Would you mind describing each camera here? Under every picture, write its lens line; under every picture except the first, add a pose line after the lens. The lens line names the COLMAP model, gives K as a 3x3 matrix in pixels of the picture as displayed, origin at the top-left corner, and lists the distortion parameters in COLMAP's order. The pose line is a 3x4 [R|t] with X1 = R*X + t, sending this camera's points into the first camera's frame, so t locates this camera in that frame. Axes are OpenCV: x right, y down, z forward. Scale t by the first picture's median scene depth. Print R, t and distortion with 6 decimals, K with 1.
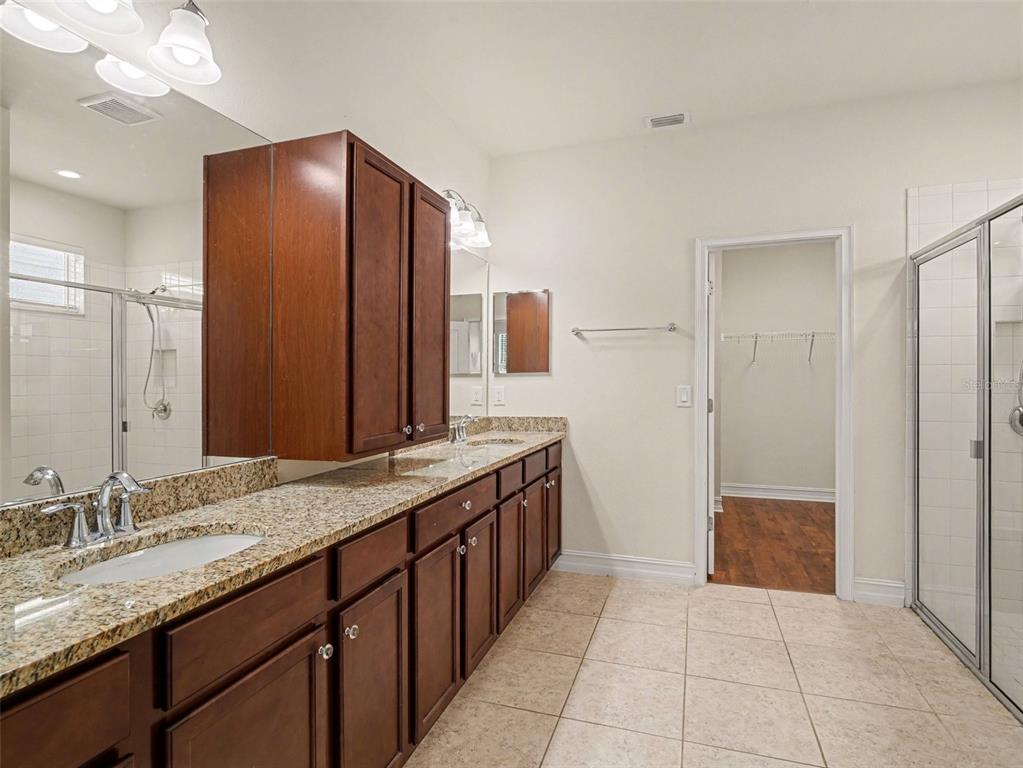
lens RADIAL K [[543.3, 0, 507.2], [0, 543.3, 380.7], [0, 0, 1]] dist [0.000824, -0.001454]
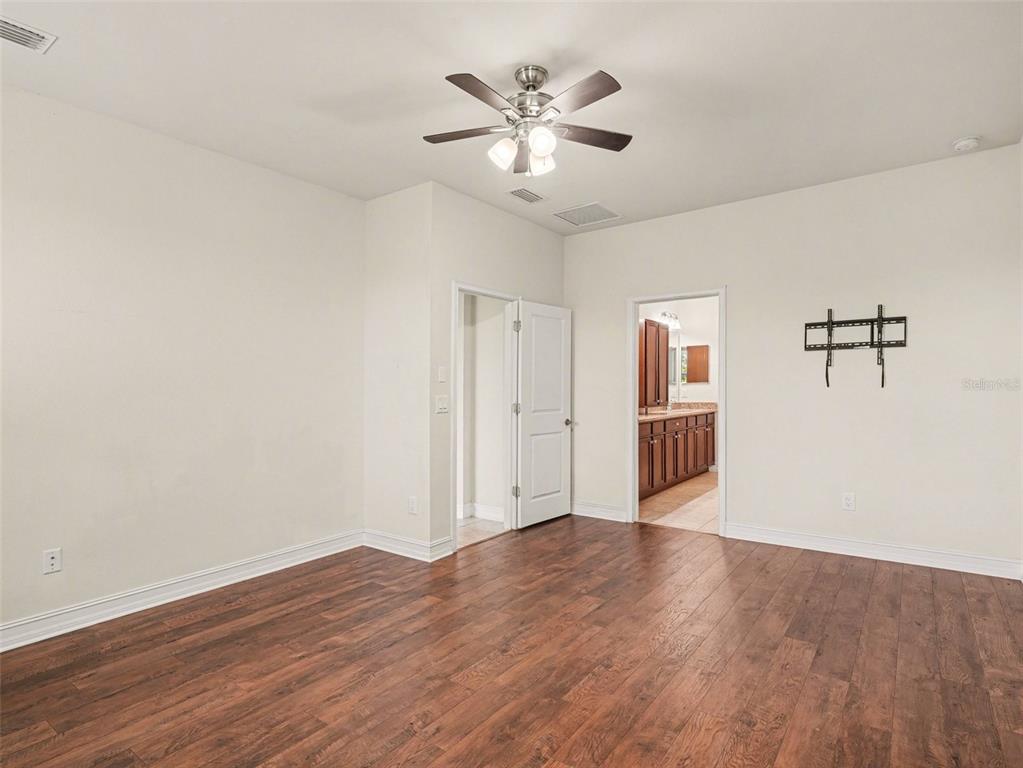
lens RADIAL K [[543.3, 0, 507.2], [0, 543.3, 380.7], [0, 0, 1]] dist [0.000824, -0.001454]
pose [[0.953107, -0.005182, -0.302591, -0.037008], [0.001276, 0.999913, -0.013106, 0.006925], [0.302632, 0.012106, 0.953031, -1.467576]]
